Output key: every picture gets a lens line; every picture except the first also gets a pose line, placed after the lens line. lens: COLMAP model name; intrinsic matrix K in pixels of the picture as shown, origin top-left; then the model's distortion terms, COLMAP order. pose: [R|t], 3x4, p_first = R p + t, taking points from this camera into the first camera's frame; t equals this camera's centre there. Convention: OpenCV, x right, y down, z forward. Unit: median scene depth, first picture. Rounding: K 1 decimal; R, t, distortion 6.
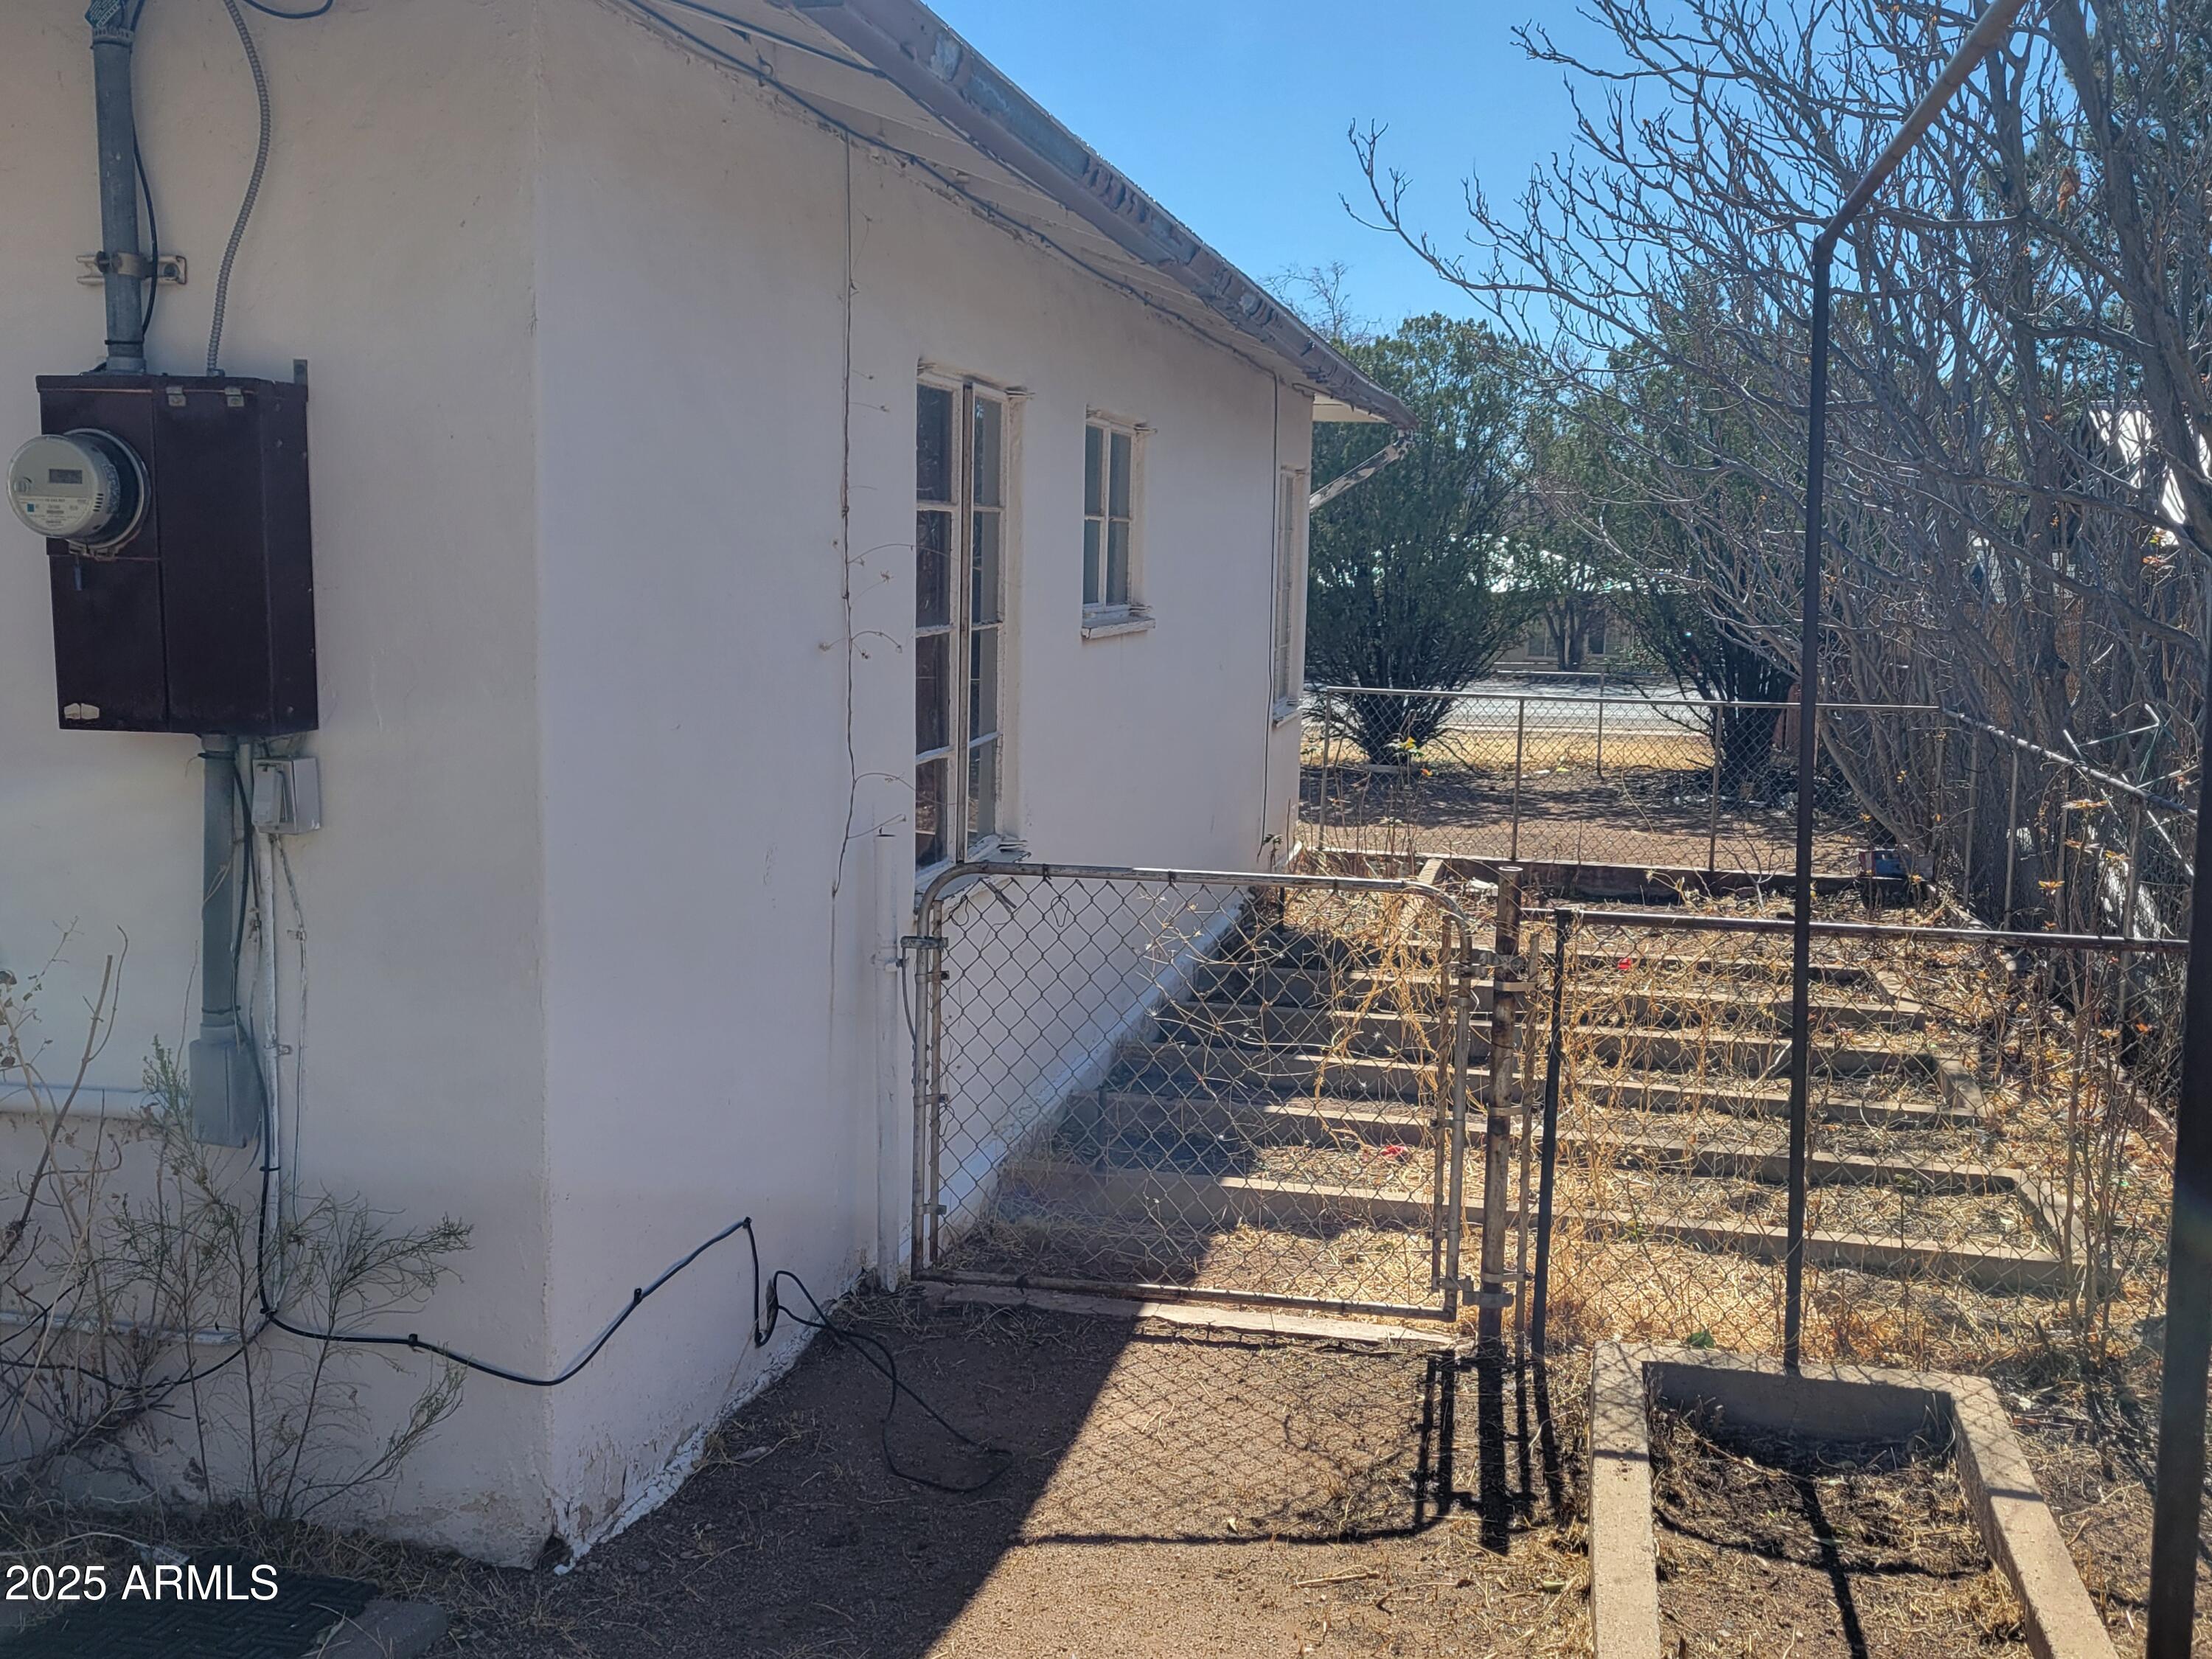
lens RADIAL K [[1989.0, 0, 1138.3], [0, 1989.0, 836.2], [0, 0, 1]] dist [0.054282, 0.012938]
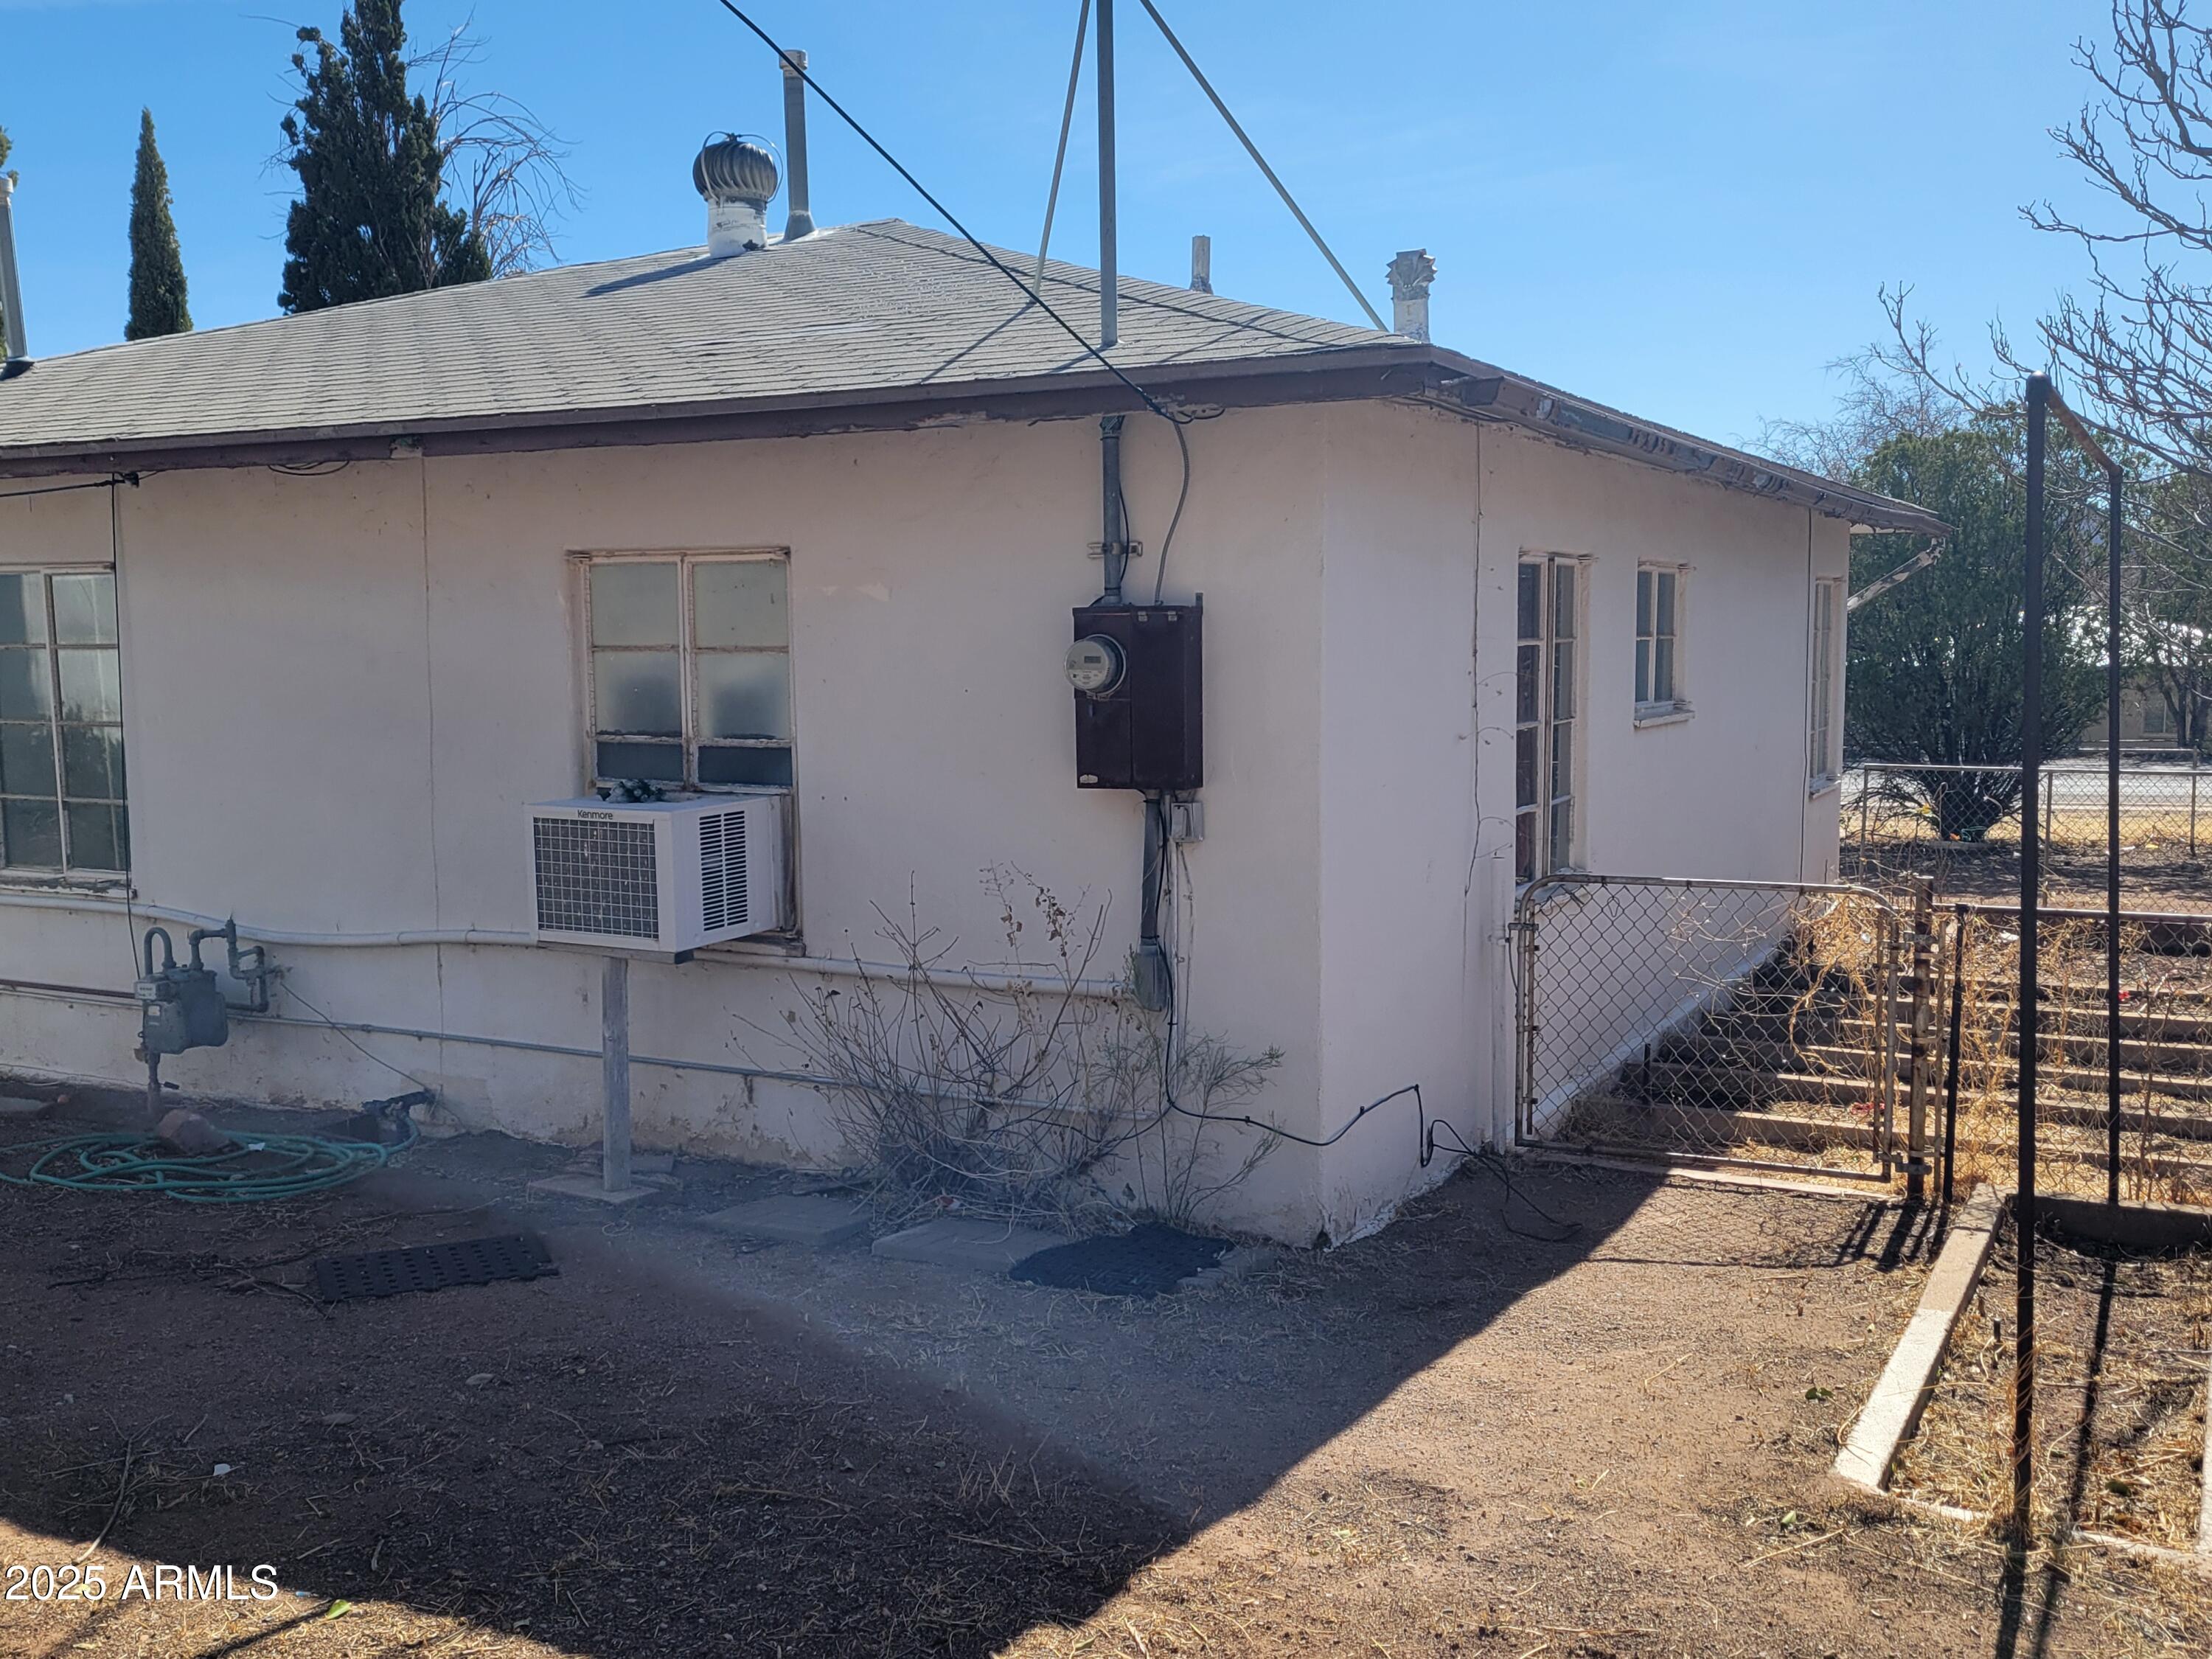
lens RADIAL K [[1989.0, 0, 1138.3], [0, 1989.0, 836.2], [0, 0, 1]] dist [0.054282, 0.012938]
pose [[0.960562, -0.002419, -0.278057, 0.037935], [-0.009920, 0.999027, -0.042962, 0.055125], [0.277890, 0.044026, 0.959603, -0.601199]]
